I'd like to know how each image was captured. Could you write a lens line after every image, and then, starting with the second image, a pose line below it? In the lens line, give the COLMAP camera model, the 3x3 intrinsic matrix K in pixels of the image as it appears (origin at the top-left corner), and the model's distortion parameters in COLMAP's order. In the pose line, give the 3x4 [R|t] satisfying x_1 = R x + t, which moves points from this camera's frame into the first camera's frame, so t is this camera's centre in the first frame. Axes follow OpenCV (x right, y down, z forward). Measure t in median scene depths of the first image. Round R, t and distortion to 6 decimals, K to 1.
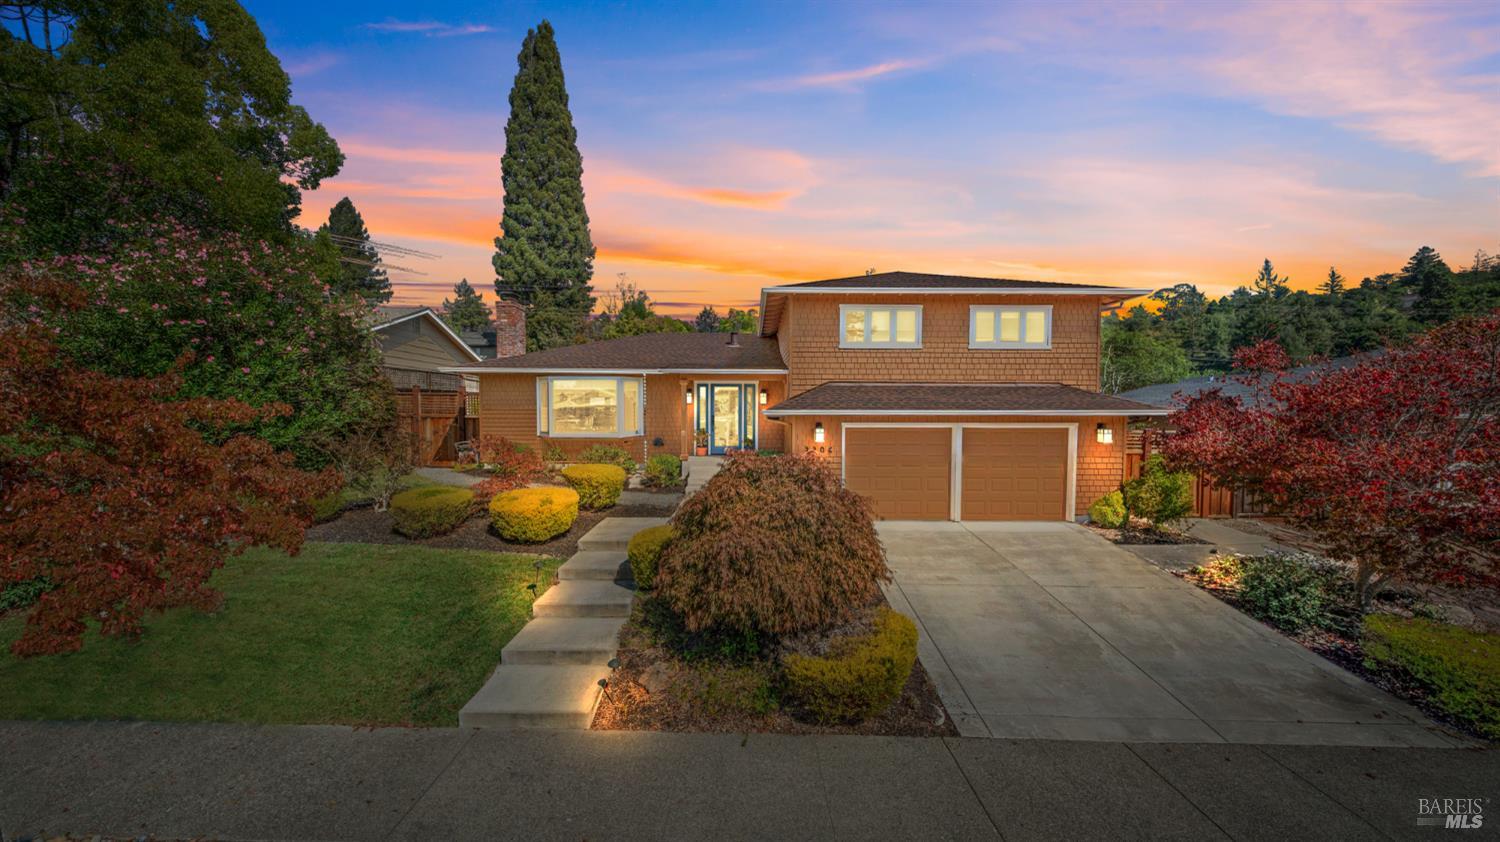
lens RADIAL K [[580.6, 0, 749.2], [0, 580.6, 443.3], [0, 0, 1]] dist [-0.001276, -0.000332]
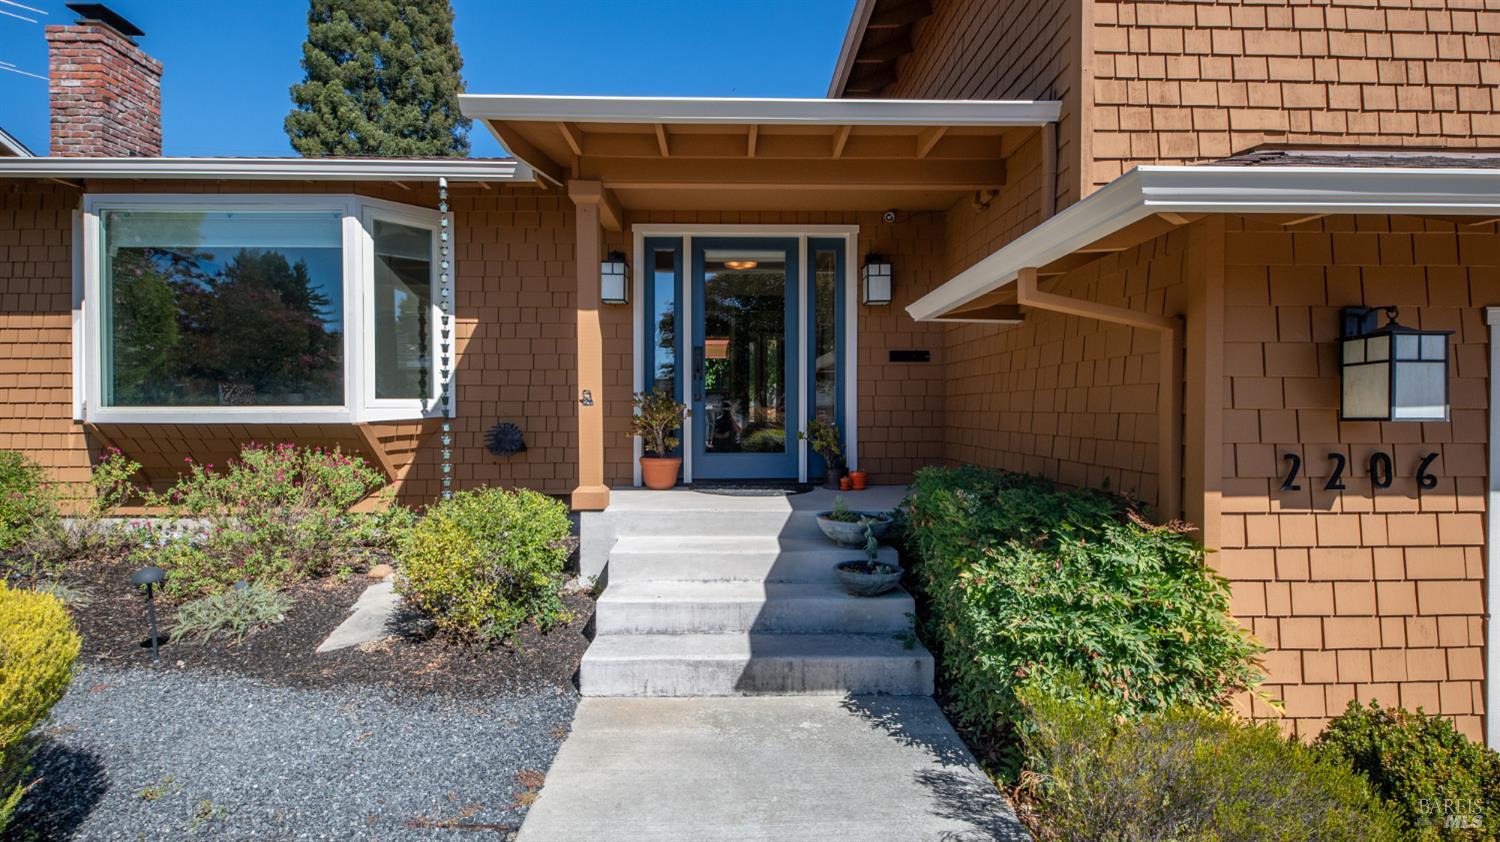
lens RADIAL K [[722.5, 0, 739.1], [0, 722.5, 424.4], [0, 0, 1]] dist [0.001785, -0.005124]
pose [[0.999658, -0.003645, 0.025901, -0.052020], [0.004696, 0.999163, -0.040632, 0.004775], [-0.025731, 0.040739, 0.998838, 0.643170]]
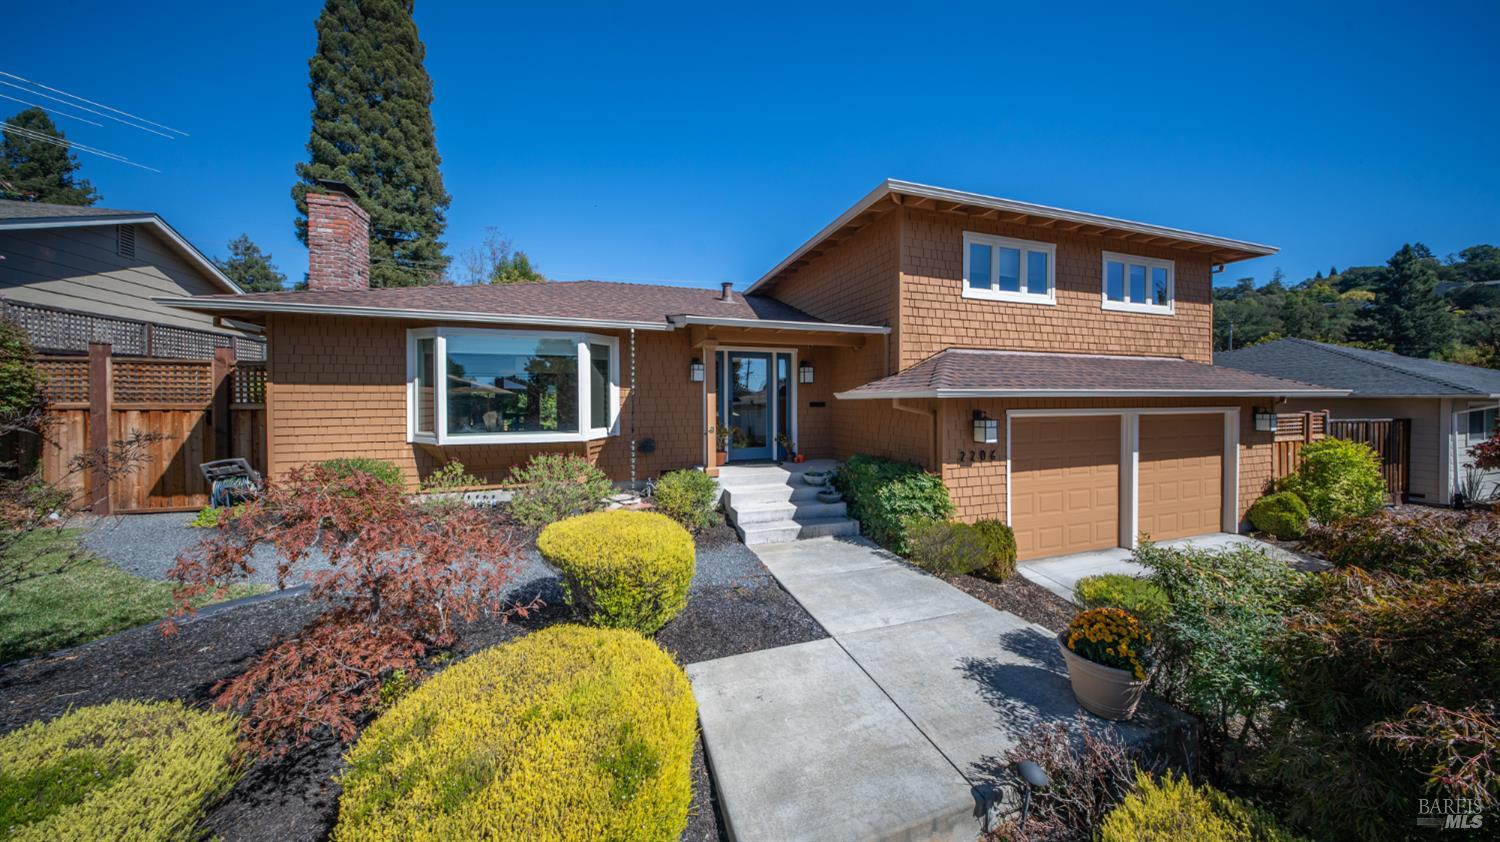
lens RADIAL K [[502.3, 0, 758.4], [0, 502.3, 404.4], [0, 0, 1]] dist [-0.007239, -0.000093]
pose [[0.940358, -0.009339, 0.340057, -0.221432], [0.024217, 0.998925, -0.039535, -0.021561], [-0.339322, 0.045413, 0.939573, 0.470586]]
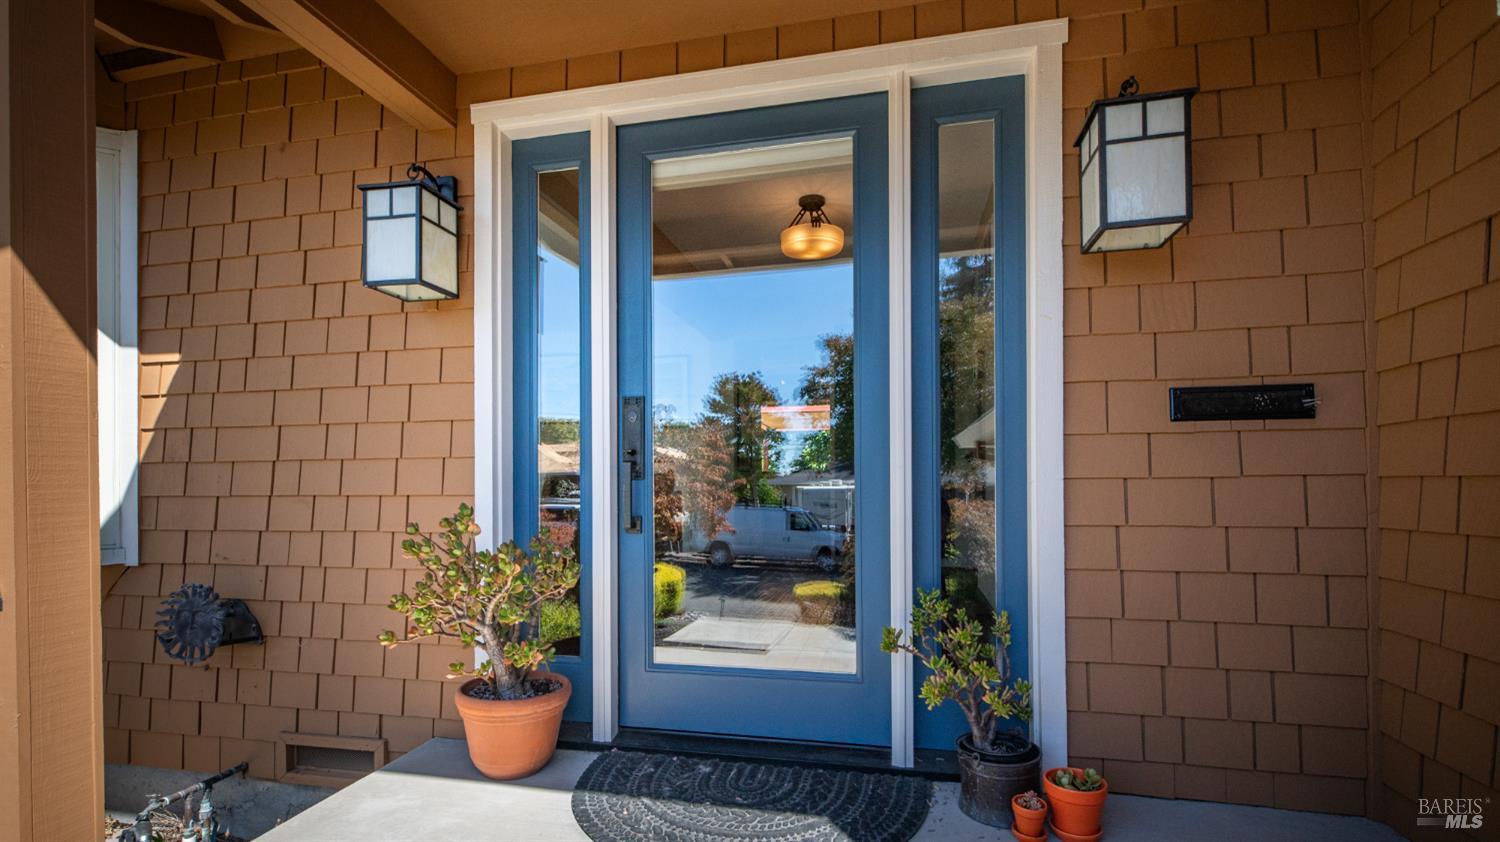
lens RADIAL K [[684.5, 0, 746.4], [0, 684.5, 483.6], [0, 0, 1]] dist [0.001177, -0.000136]
pose [[0.976494, -0.008262, -0.215386, -0.011565], [-0.004631, 0.998230, -0.059289, -0.023486], [0.215494, 0.058893, 0.974728, 0.874515]]
